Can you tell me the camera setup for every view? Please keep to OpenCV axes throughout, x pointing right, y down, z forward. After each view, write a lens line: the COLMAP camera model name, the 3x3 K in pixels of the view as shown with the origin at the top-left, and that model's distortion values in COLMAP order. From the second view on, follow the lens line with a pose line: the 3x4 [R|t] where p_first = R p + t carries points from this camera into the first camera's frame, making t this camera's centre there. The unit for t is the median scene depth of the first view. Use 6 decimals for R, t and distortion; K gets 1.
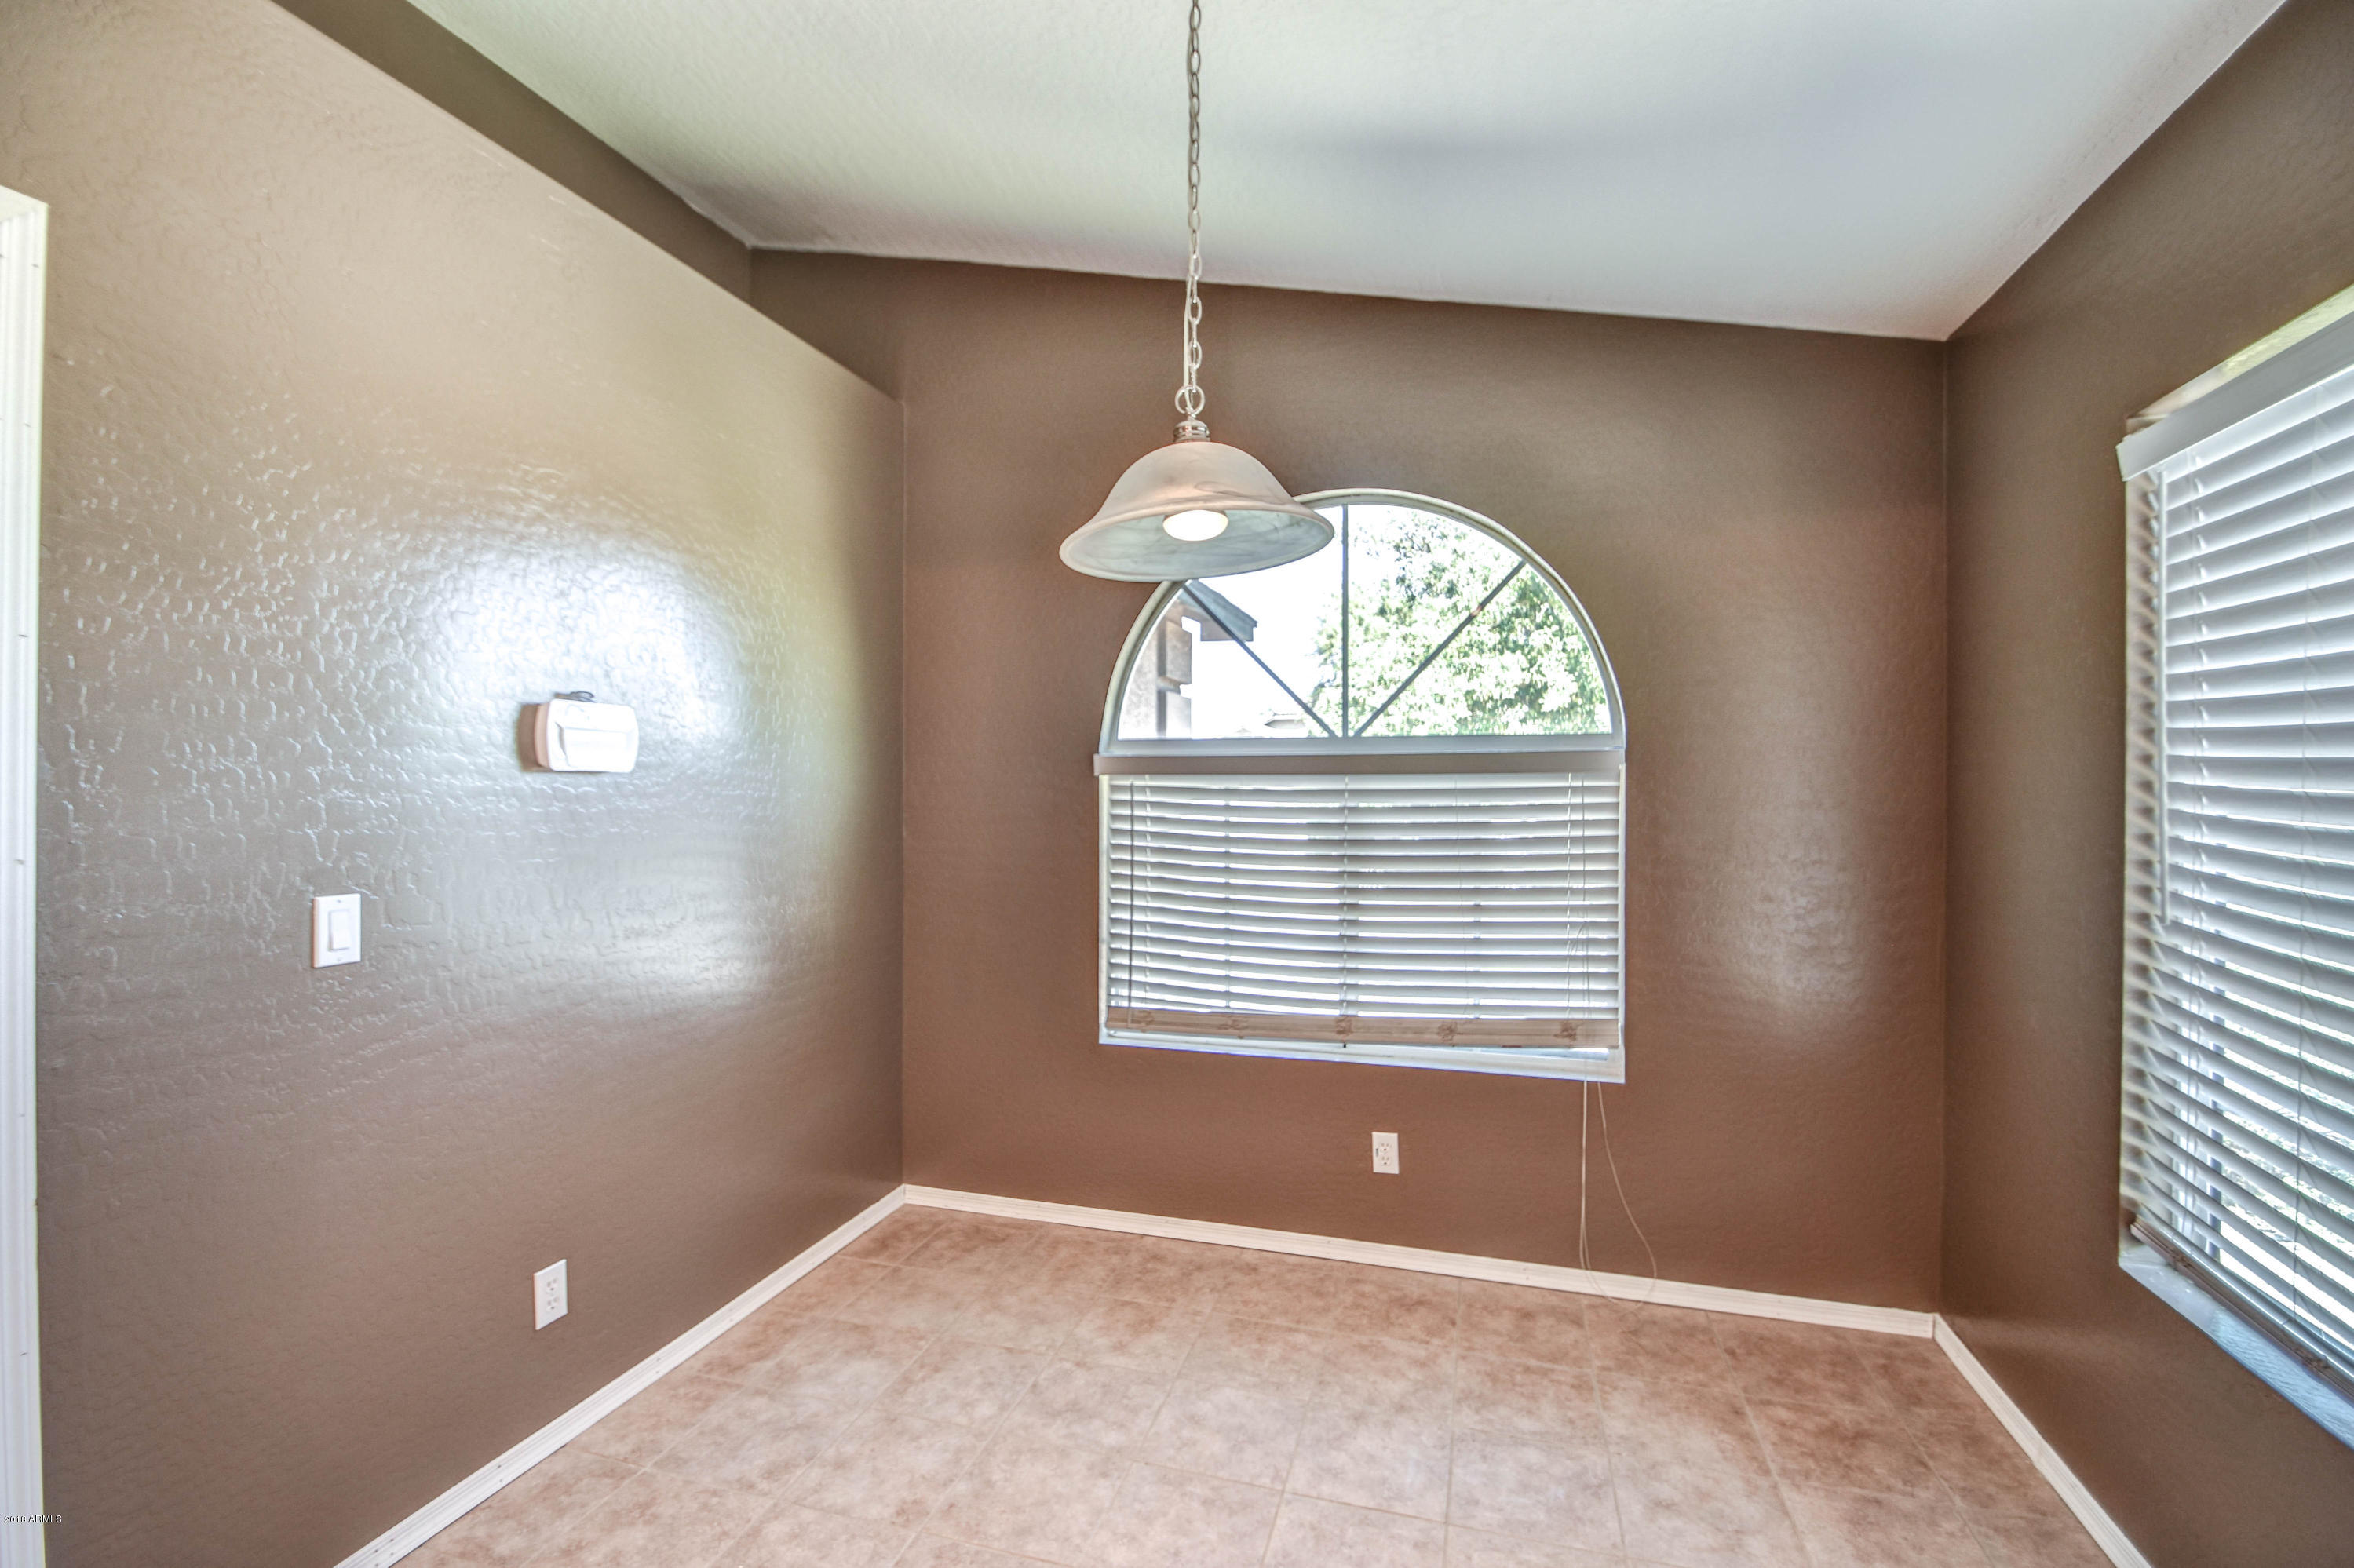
lens RADIAL K [[1056.2, 0, 1182.2], [0, 1056.2, 788.6], [0, 0, 1]] dist [-0.004910, -0.003432]
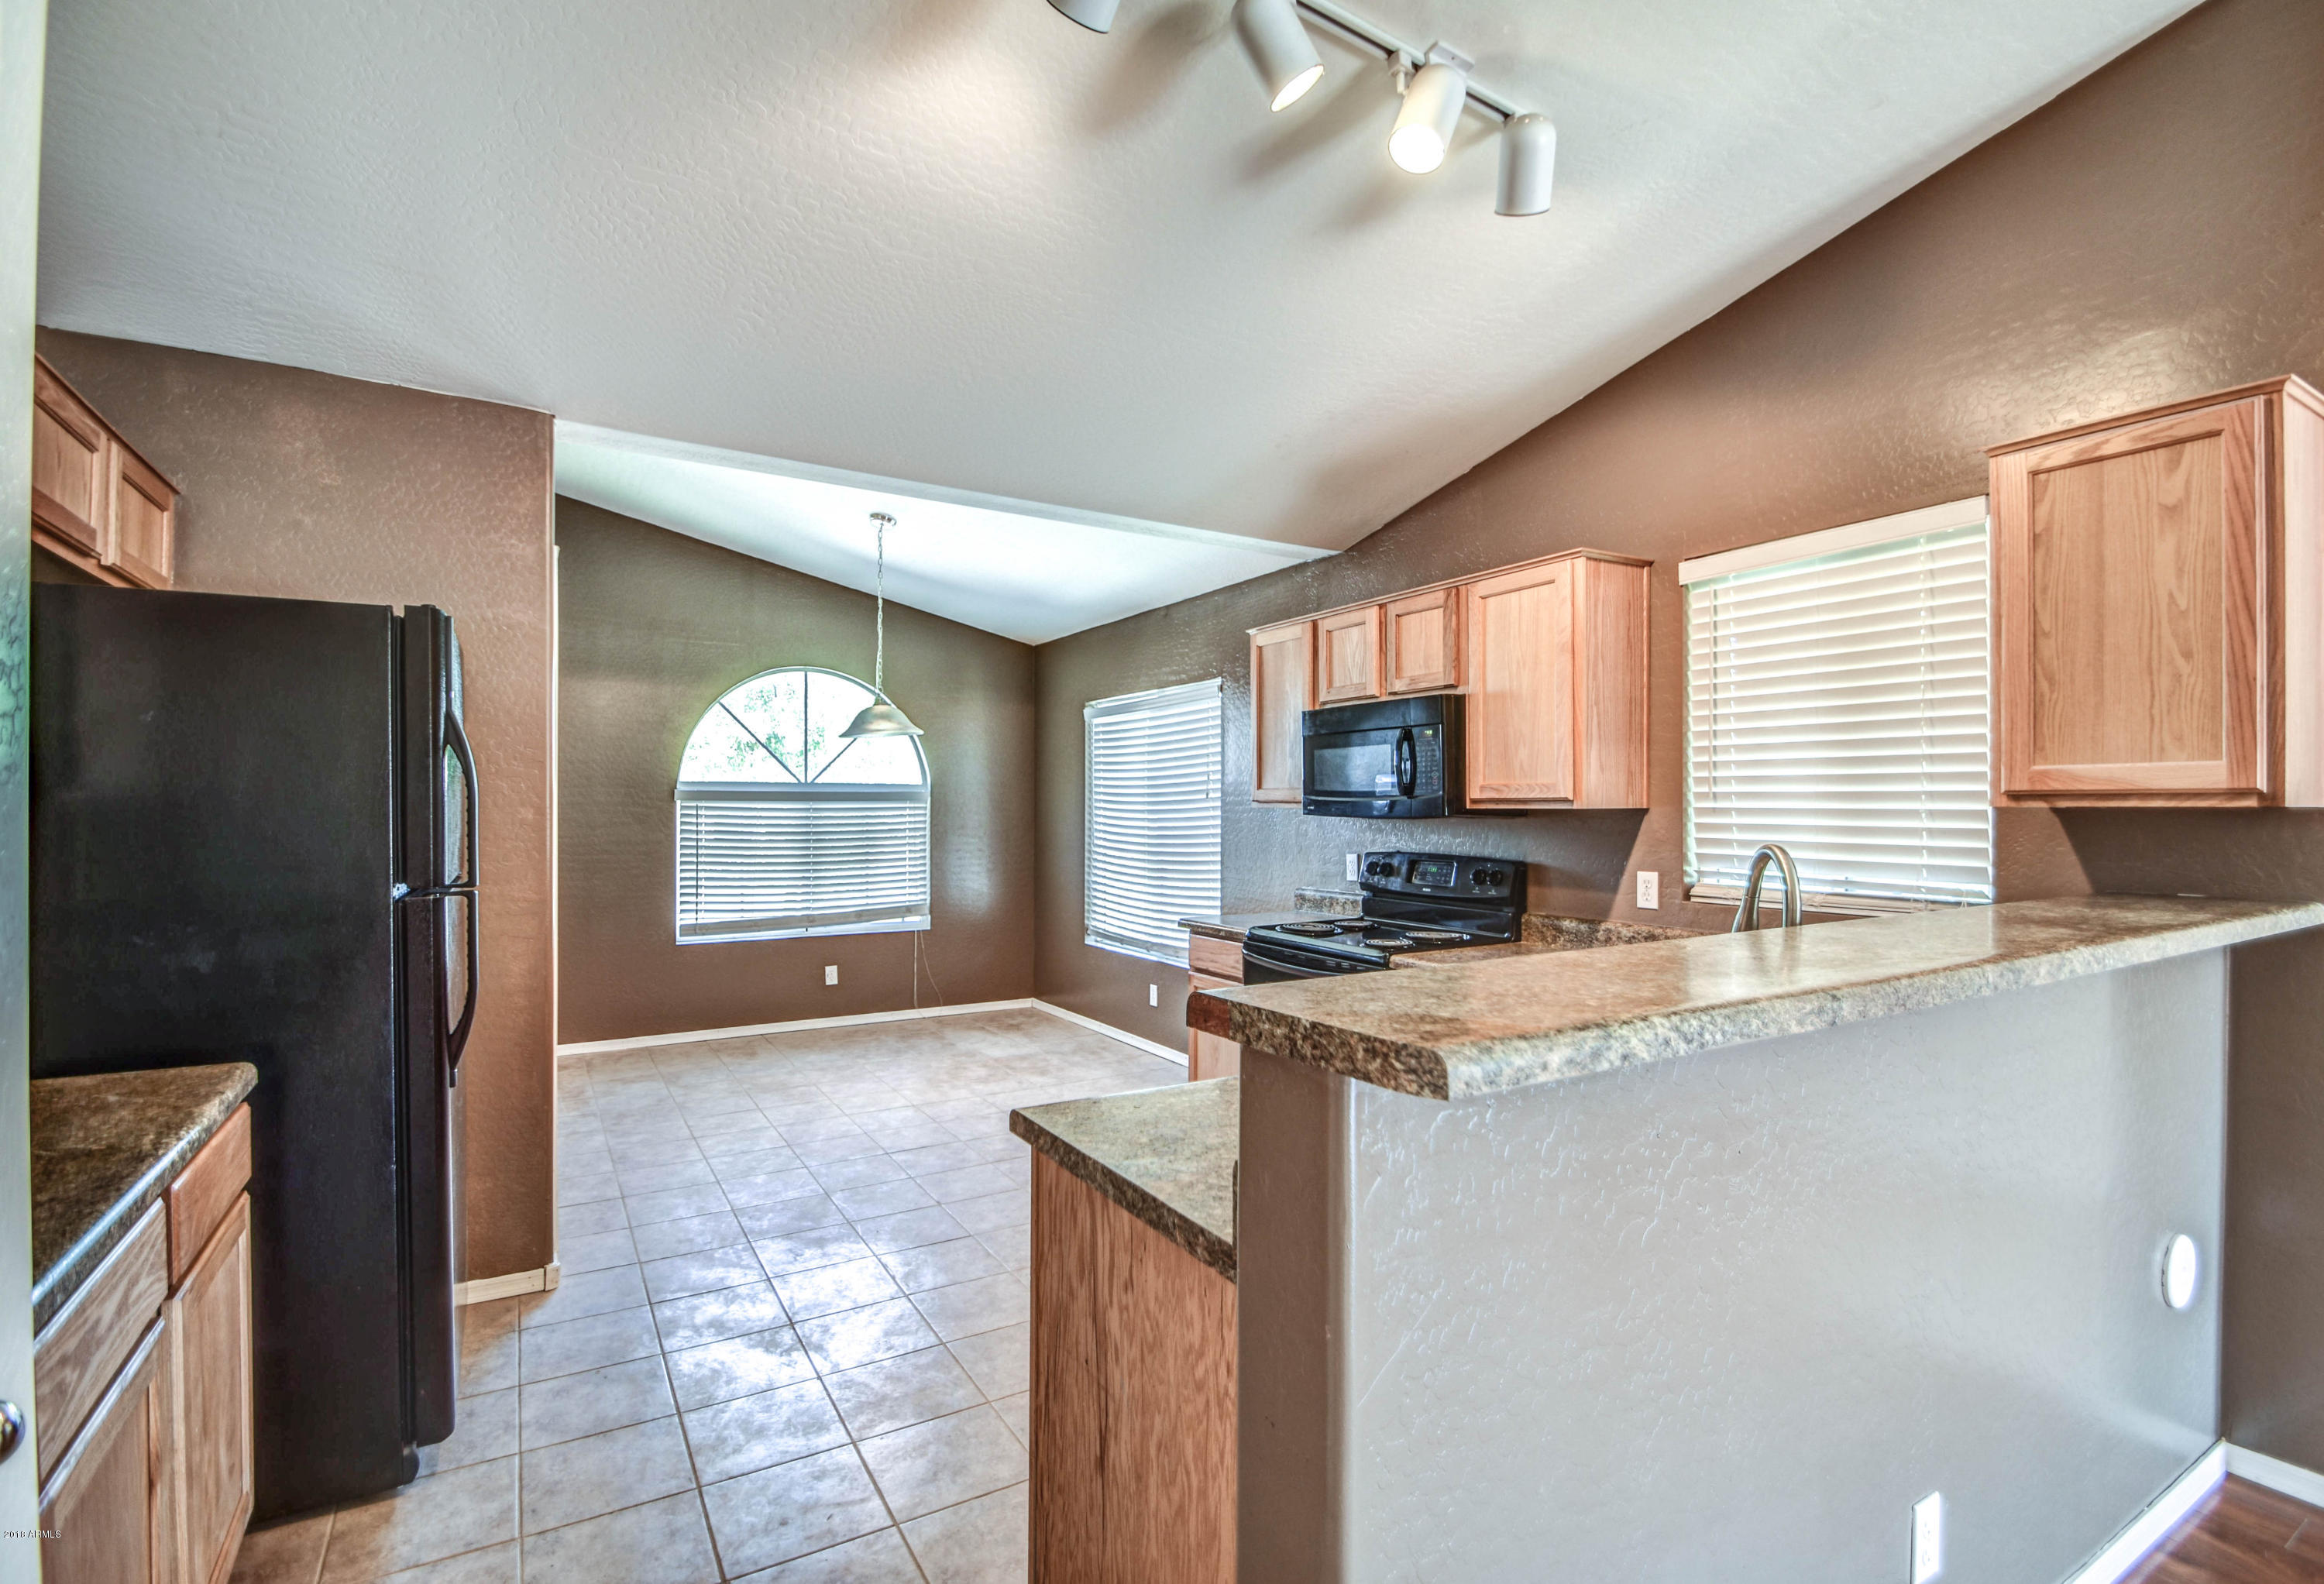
lens RADIAL K [[1062.3, 0, 1161.9], [0, 1062.3, 806.0], [0, 0, 1]] dist [-0.000019, 0.000000]
pose [[0.677663, -0.000332, 0.735373, -1.006655], [0.007493, 0.999951, -0.006453, 0.015333], [-0.735334, 0.009883, 0.677632, -1.042679]]
